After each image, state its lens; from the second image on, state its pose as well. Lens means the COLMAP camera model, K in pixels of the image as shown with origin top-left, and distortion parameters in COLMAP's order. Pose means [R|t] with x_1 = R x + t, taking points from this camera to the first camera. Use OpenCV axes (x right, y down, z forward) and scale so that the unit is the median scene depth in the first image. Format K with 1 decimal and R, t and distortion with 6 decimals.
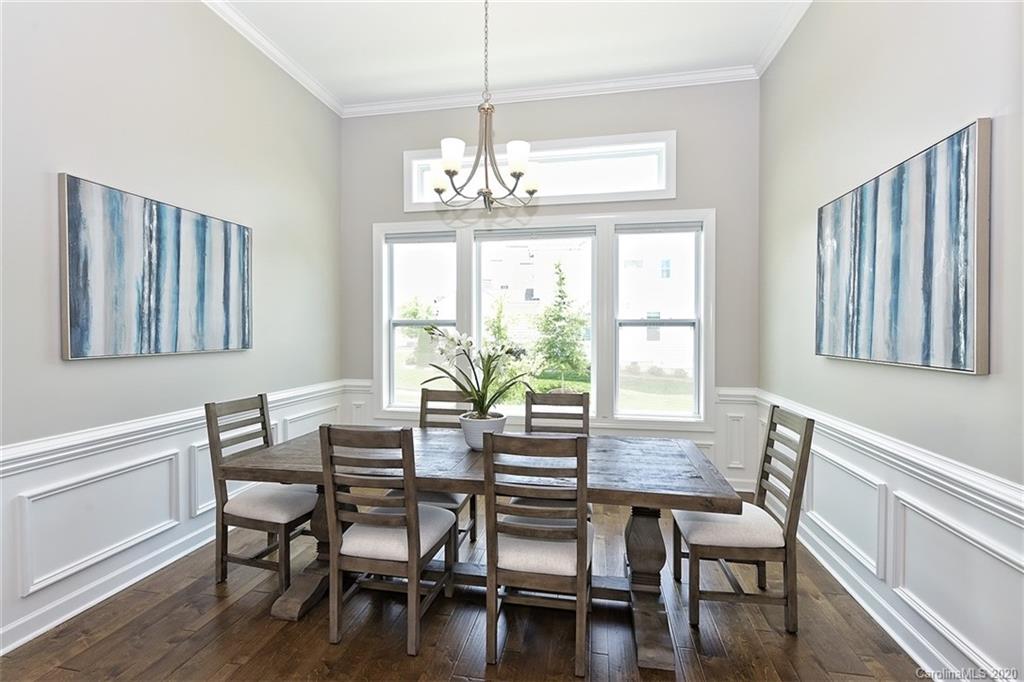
lens RADIAL K [[452.9, 0, 516.1], [0, 452.9, 336.4], [0, 0, 1]] dist [0.000119, -0.000210]
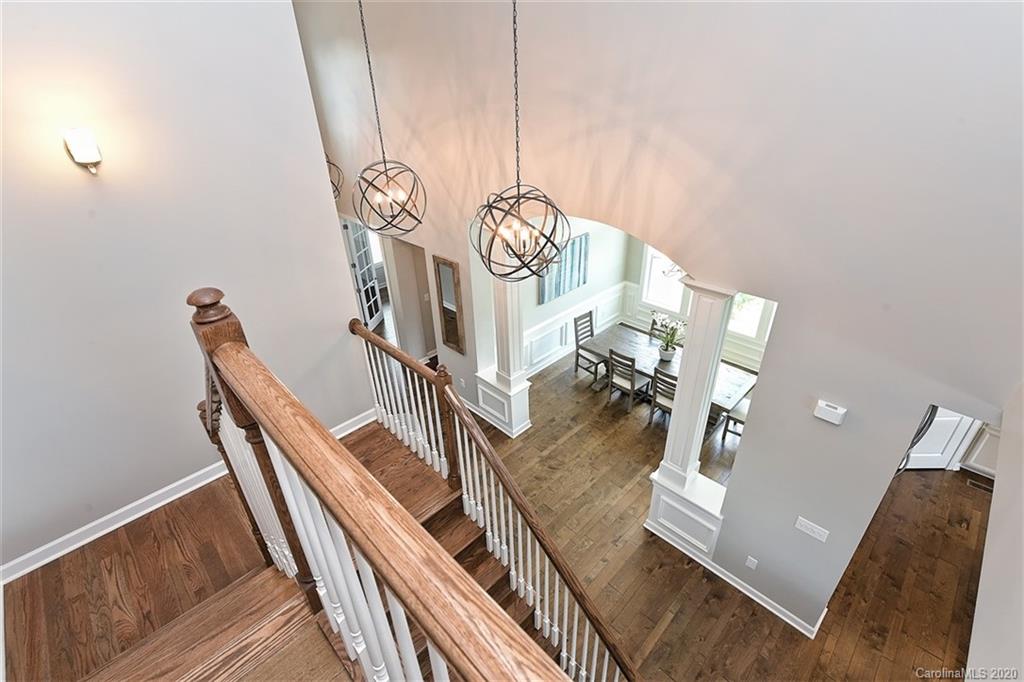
lens RADIAL K [[472.2, 0, 529.6], [0, 472.2, 340.0], [0, 0, 1]] dist [-0.000426, -0.000101]
pose [[0.831433, 0.266978, -0.487280, 0.572282], [0.005595, 0.872927, 0.487819, -1.175142], [0.555597, -0.408315, 0.724286, -1.368301]]
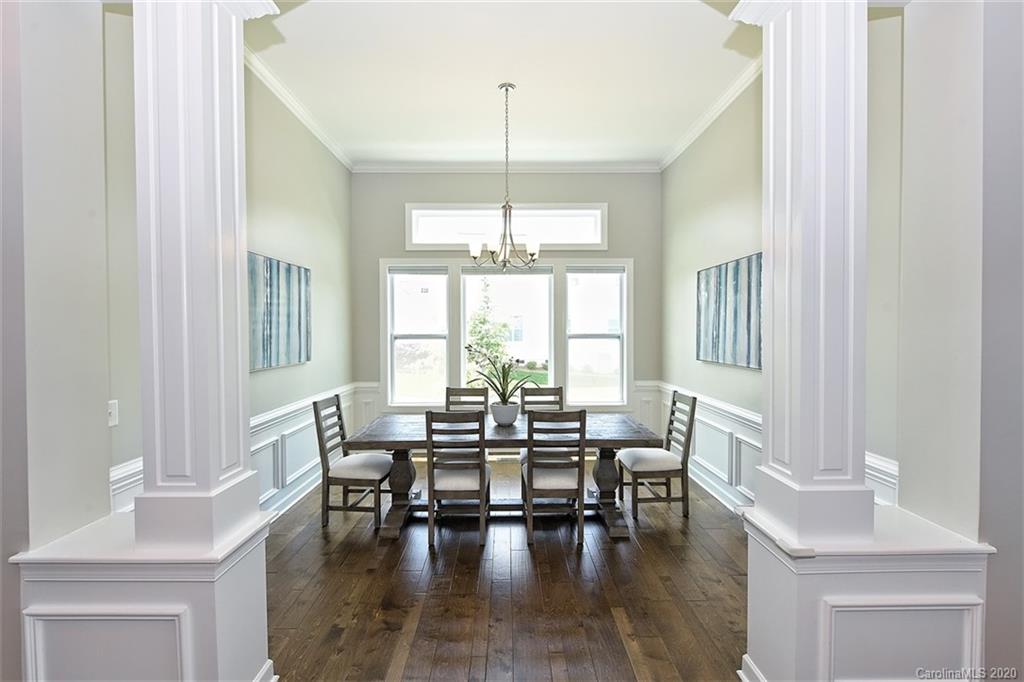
lens RADIAL K [[435.6, 0, 516.6], [0, 435.6, 336.0], [0, 0, 1]] dist [-0.001524, -0.000799]
pose [[0.980022, -0.006423, 0.198786, -0.320463], [0.006076, 0.999979, 0.002356, -0.057876], [-0.198797, -0.001101, 0.980040, -0.460633]]
